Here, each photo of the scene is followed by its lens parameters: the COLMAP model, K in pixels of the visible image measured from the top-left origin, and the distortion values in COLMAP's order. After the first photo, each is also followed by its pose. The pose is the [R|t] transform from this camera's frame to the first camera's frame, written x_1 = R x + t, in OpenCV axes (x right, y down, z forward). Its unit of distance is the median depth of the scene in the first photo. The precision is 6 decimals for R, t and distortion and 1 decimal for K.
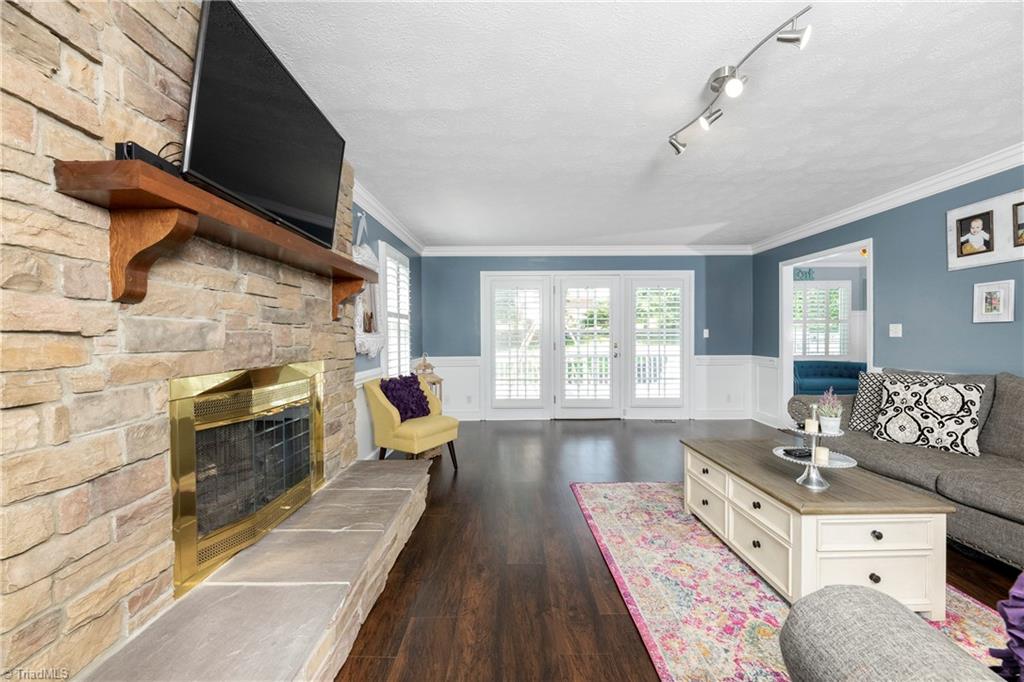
lens RADIAL K [[413.2, 0, 511.5], [0, 413.2, 343.5], [0, 0, 1]] dist [-0.001596, -0.000232]
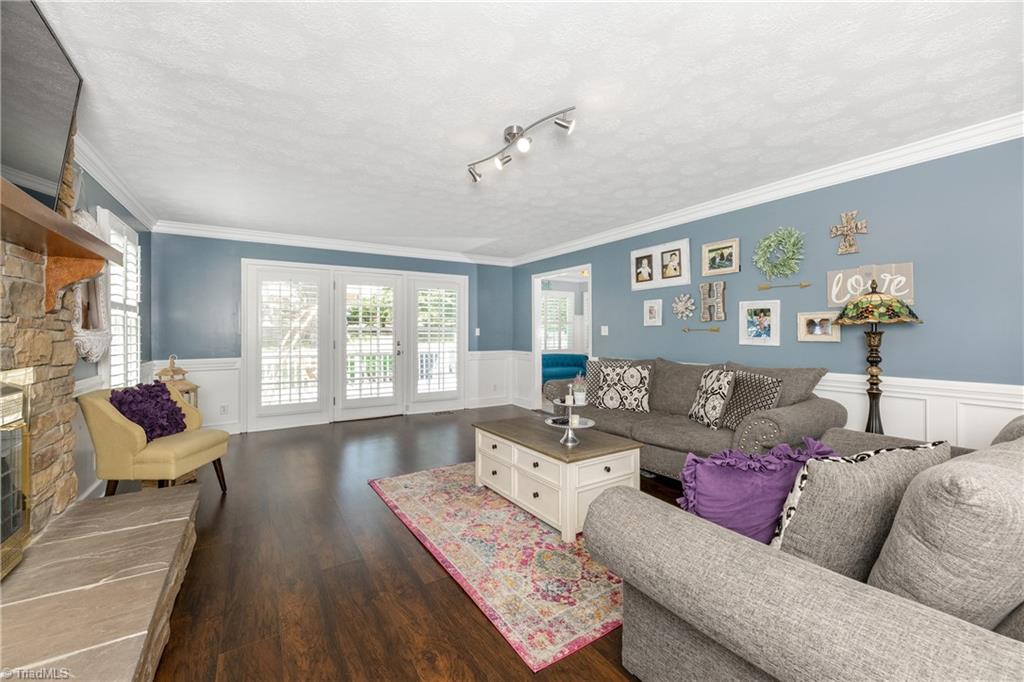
lens RADIAL K [[417.6, 0, 511.7], [0, 417.6, 335.6], [0, 0, 1]] dist [0.001645, -0.000034]
pose [[0.849854, -0.000032, 0.527018, -0.114253], [0.007540, 0.999898, -0.012099, 0.000494], [-0.526964, 0.014256, 0.849768, -0.057789]]
